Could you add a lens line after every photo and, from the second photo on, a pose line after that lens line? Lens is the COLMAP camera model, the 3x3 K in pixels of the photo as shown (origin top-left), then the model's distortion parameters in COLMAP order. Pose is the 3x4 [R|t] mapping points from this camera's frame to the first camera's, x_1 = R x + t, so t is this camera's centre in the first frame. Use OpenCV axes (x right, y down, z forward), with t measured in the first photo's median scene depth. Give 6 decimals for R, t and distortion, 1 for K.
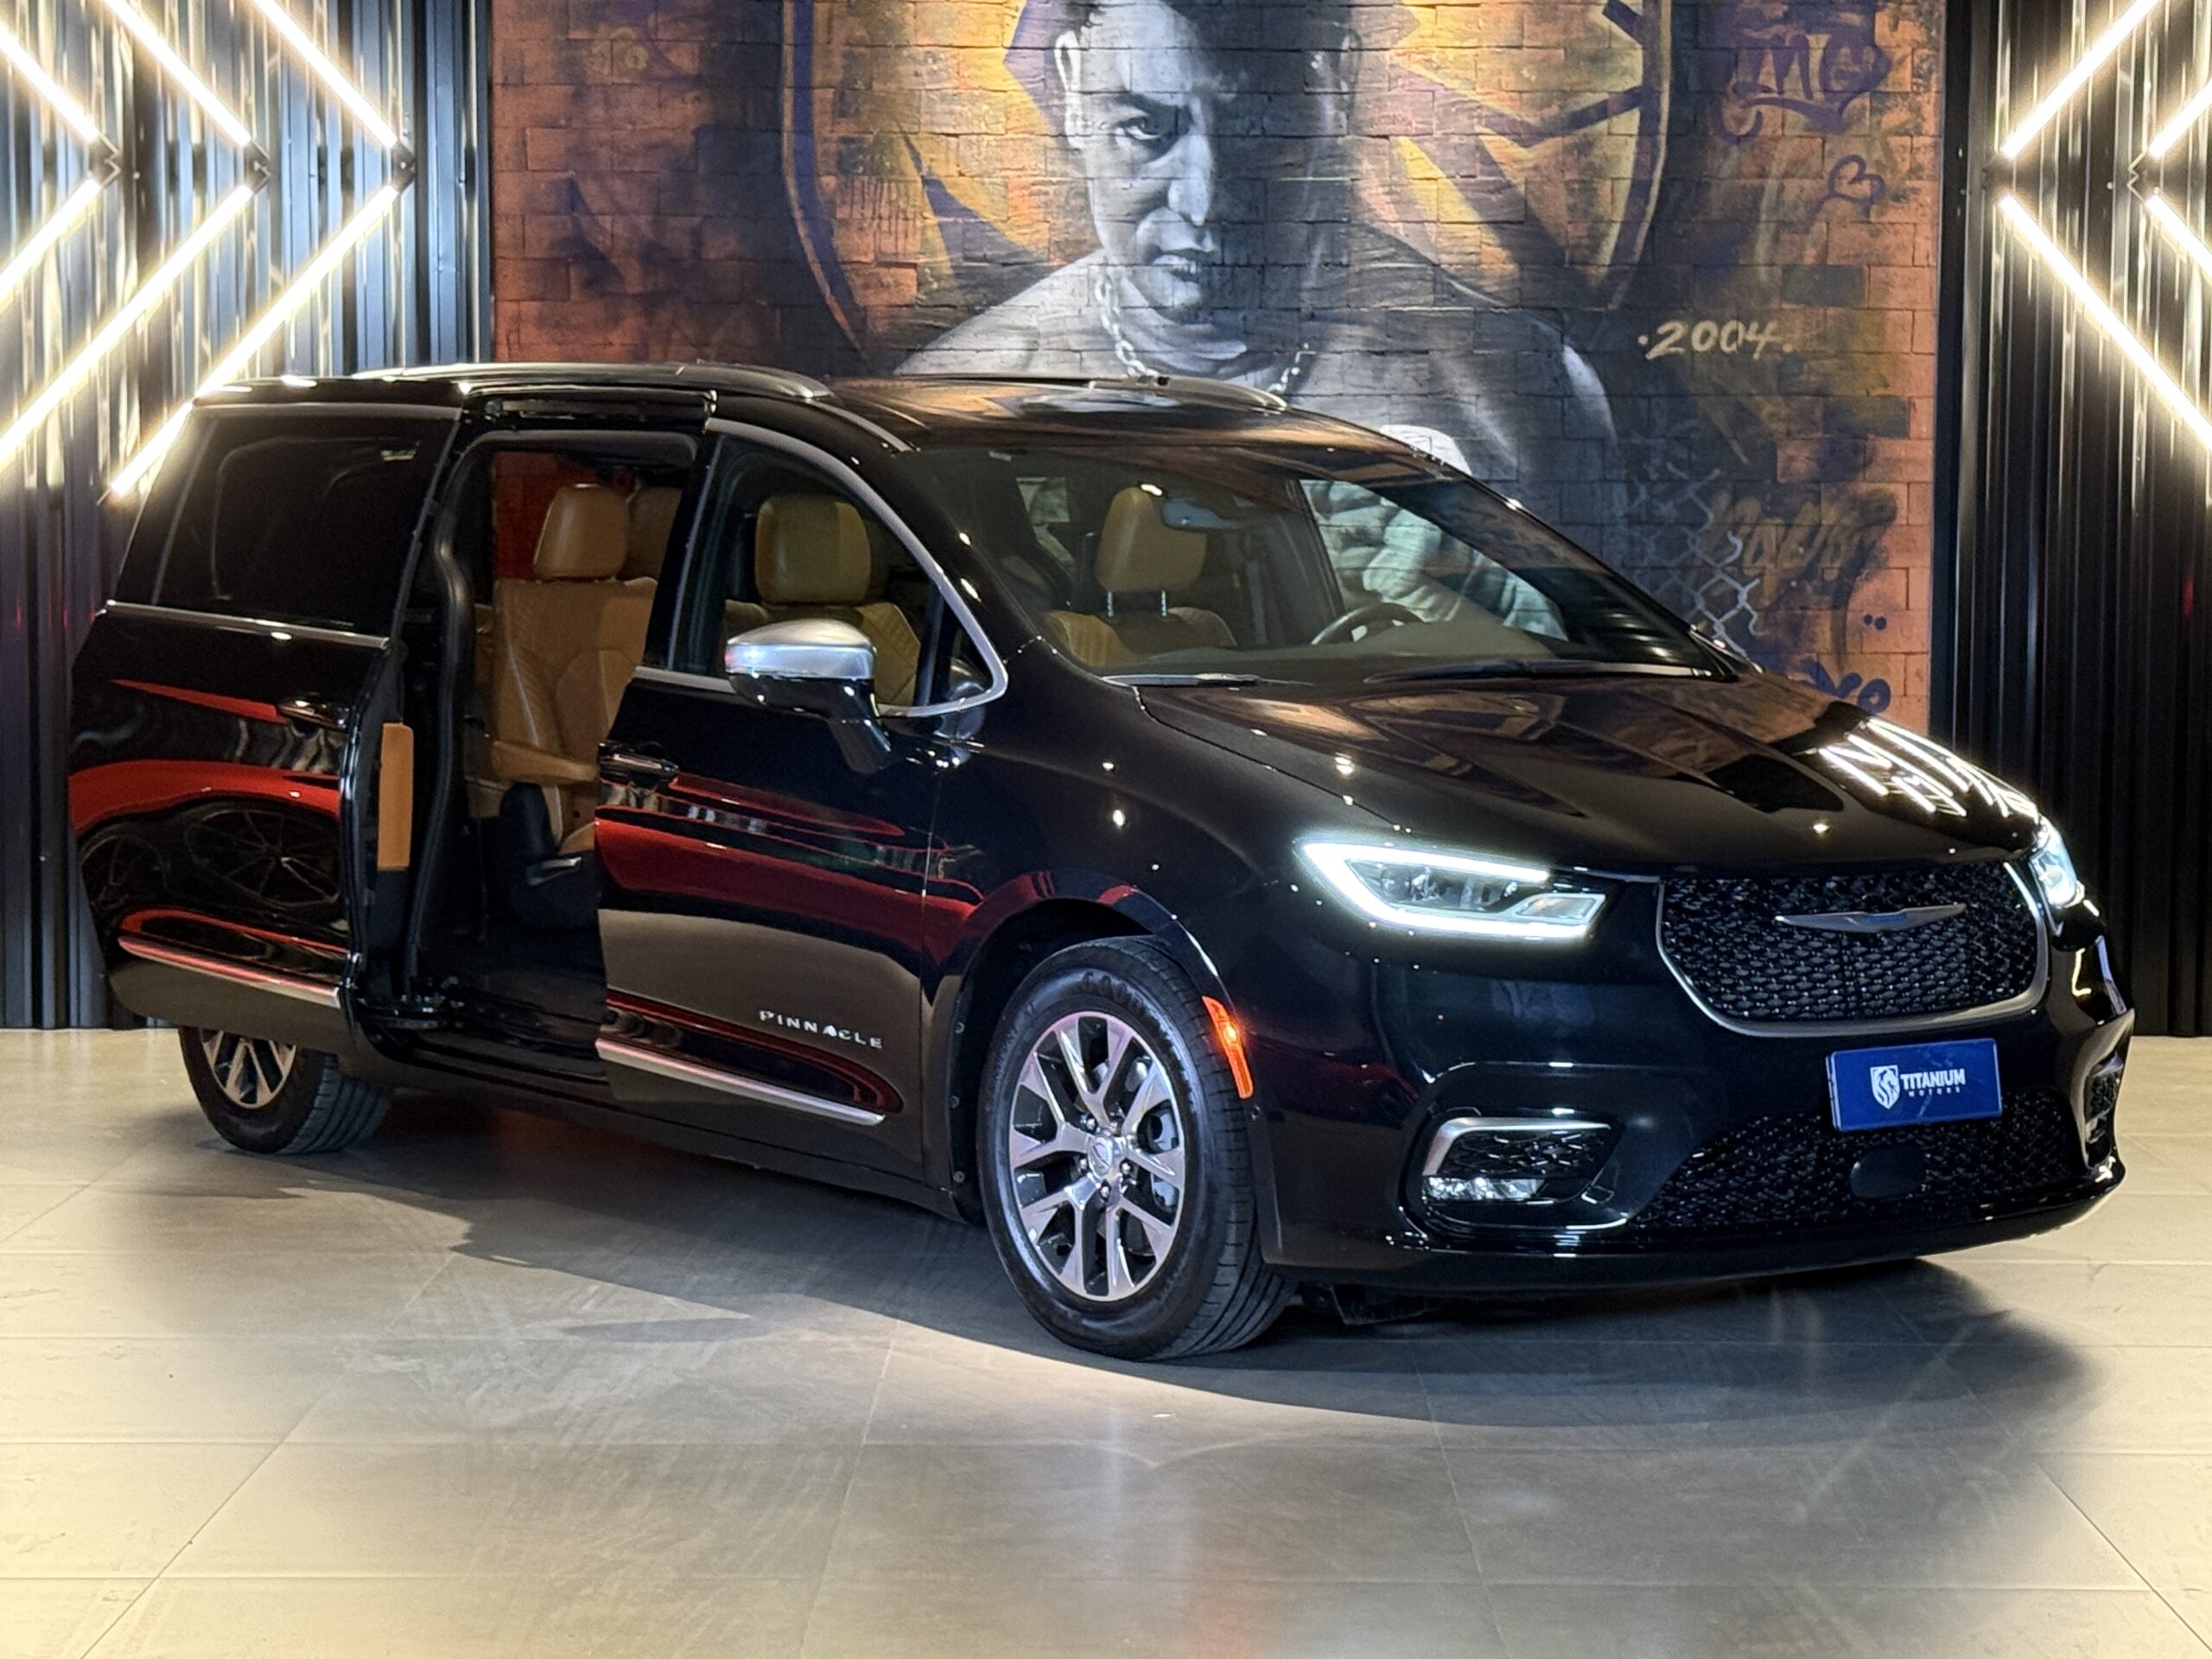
lens RADIAL K [[4627.4, 0, 1101.3], [0, 4627.4, 821.4], [0, 0, 1]] dist [0.152119, 0.000000]
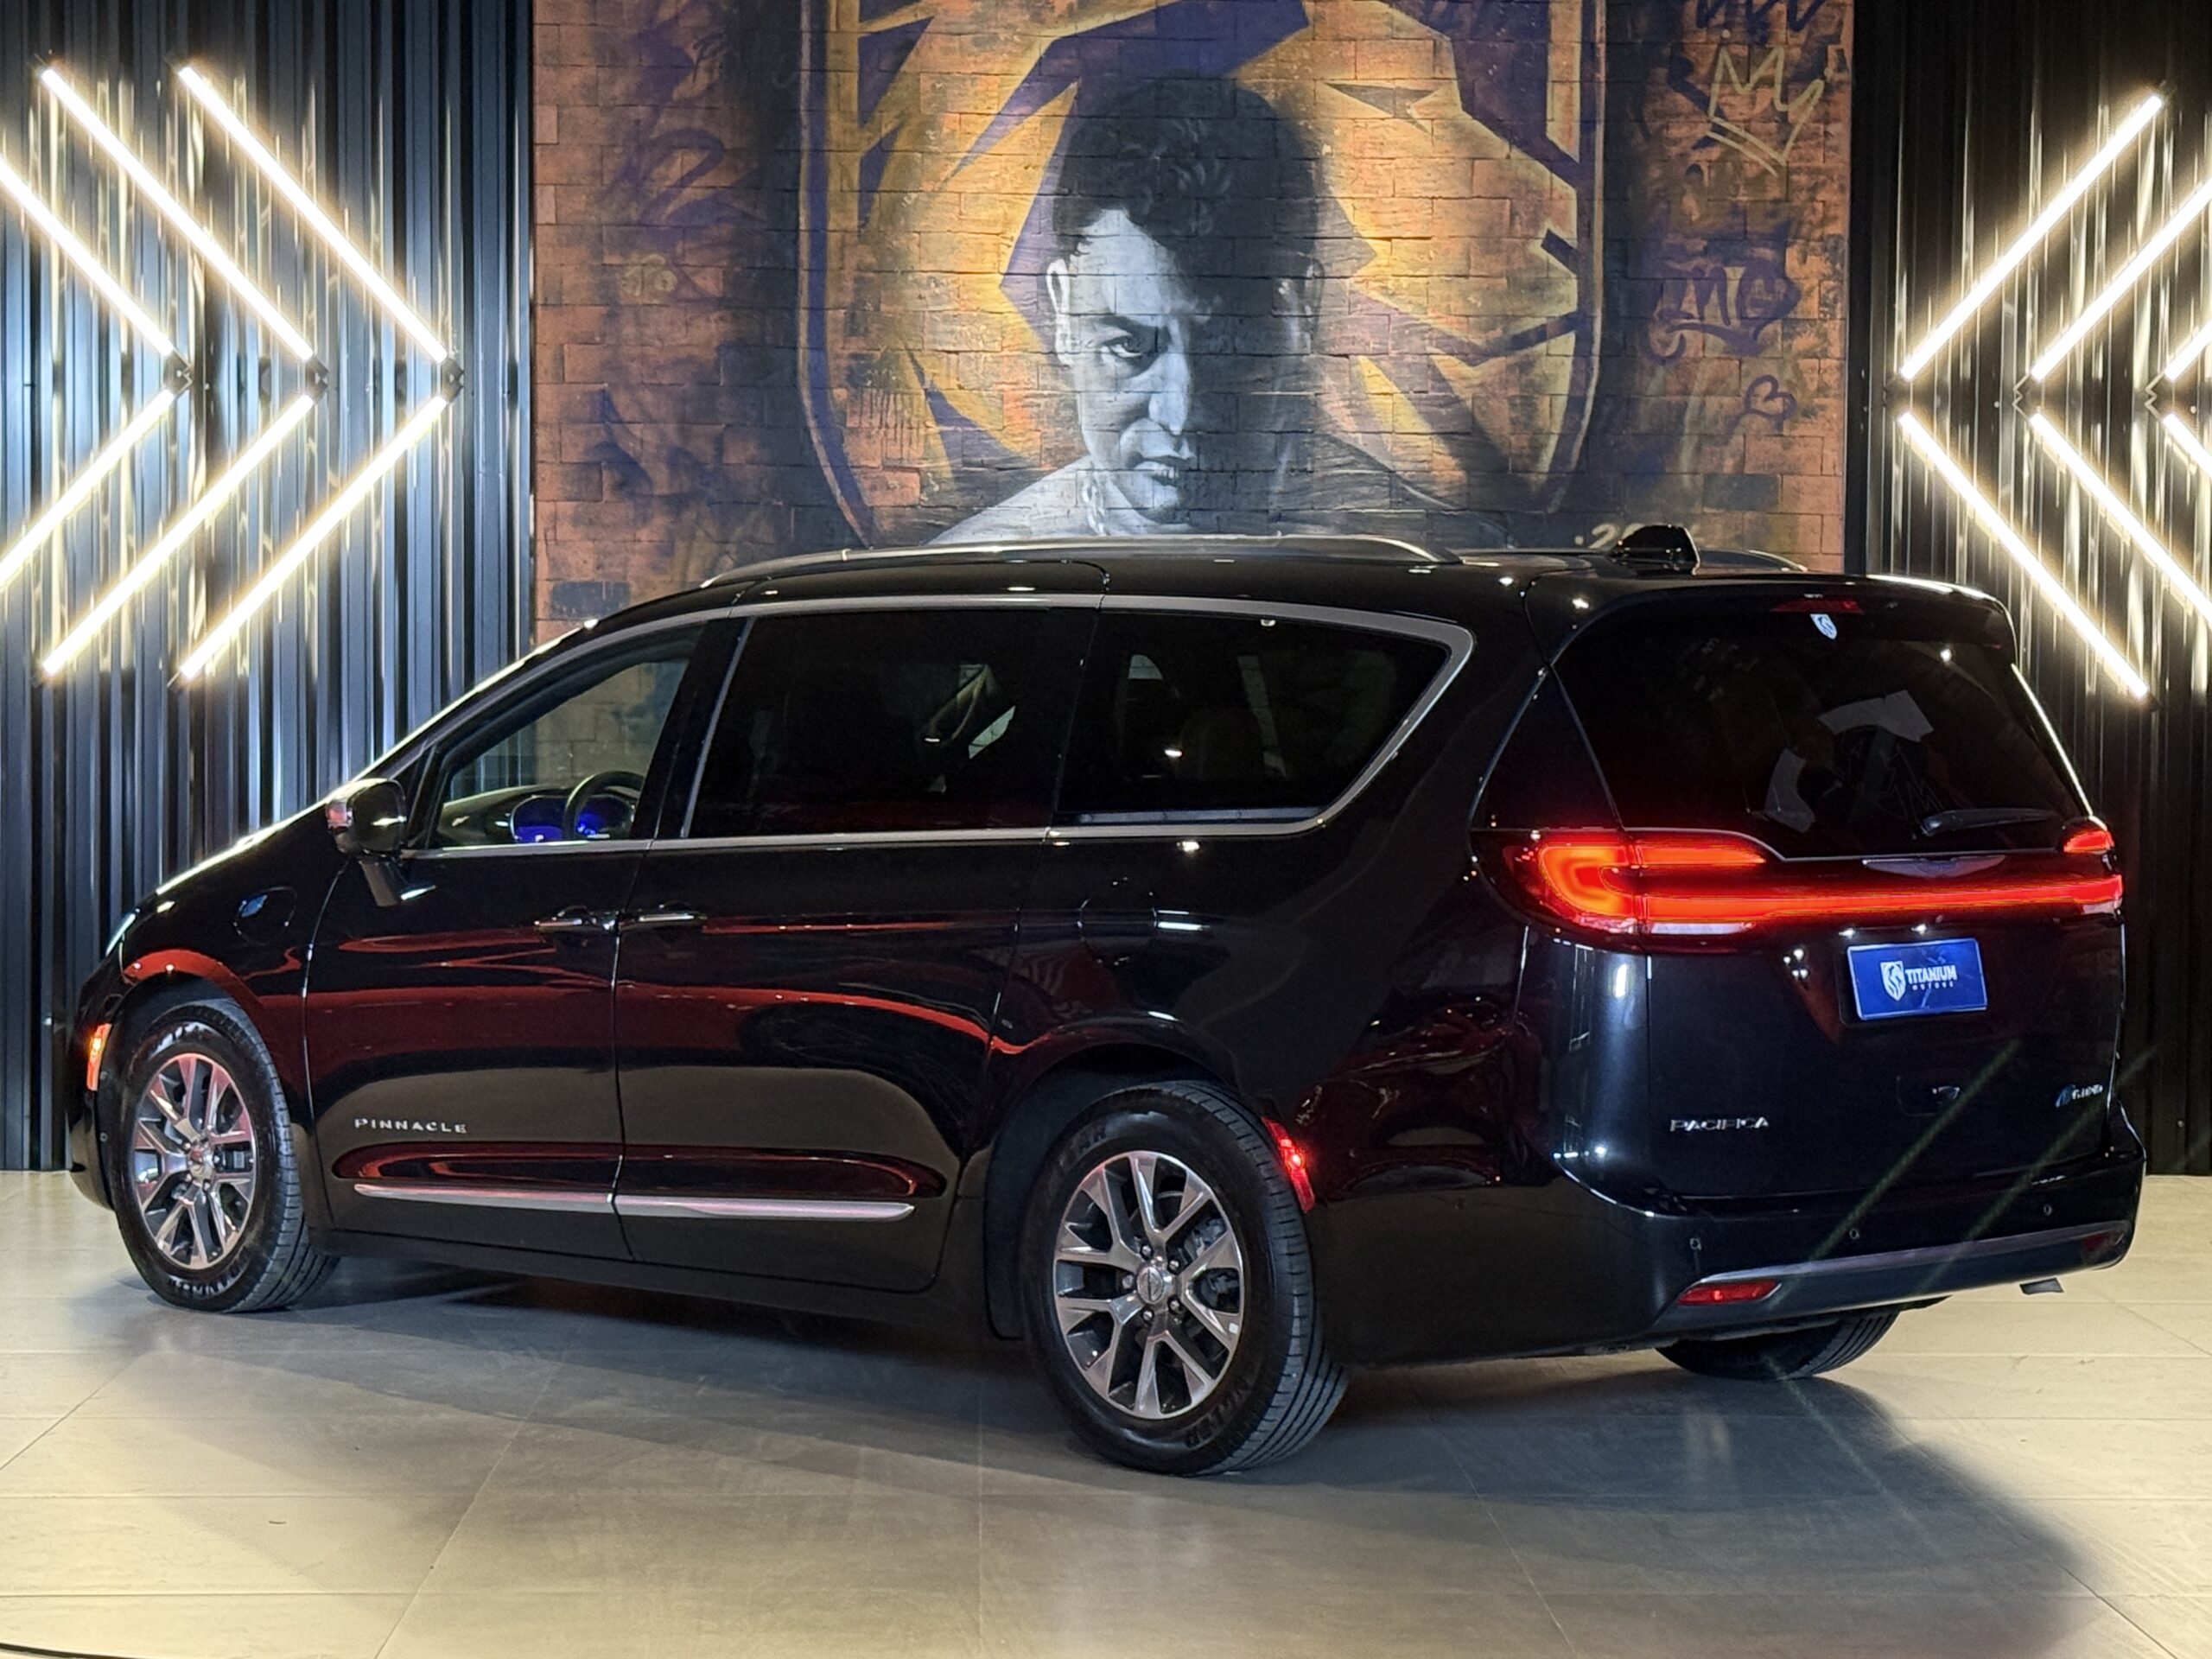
lens RADIAL K [[4683.1, 0, 1105.1], [0, 4683.1, 824.5], [0, 0, 1]] dist [0.160771, 0.000000]
pose [[0.999198, 0.001084, 0.040029, -0.040294], [0.000561, 0.999156, -0.041076, 0.009402], [-0.040040, 0.041066, 0.998354, -0.104415]]
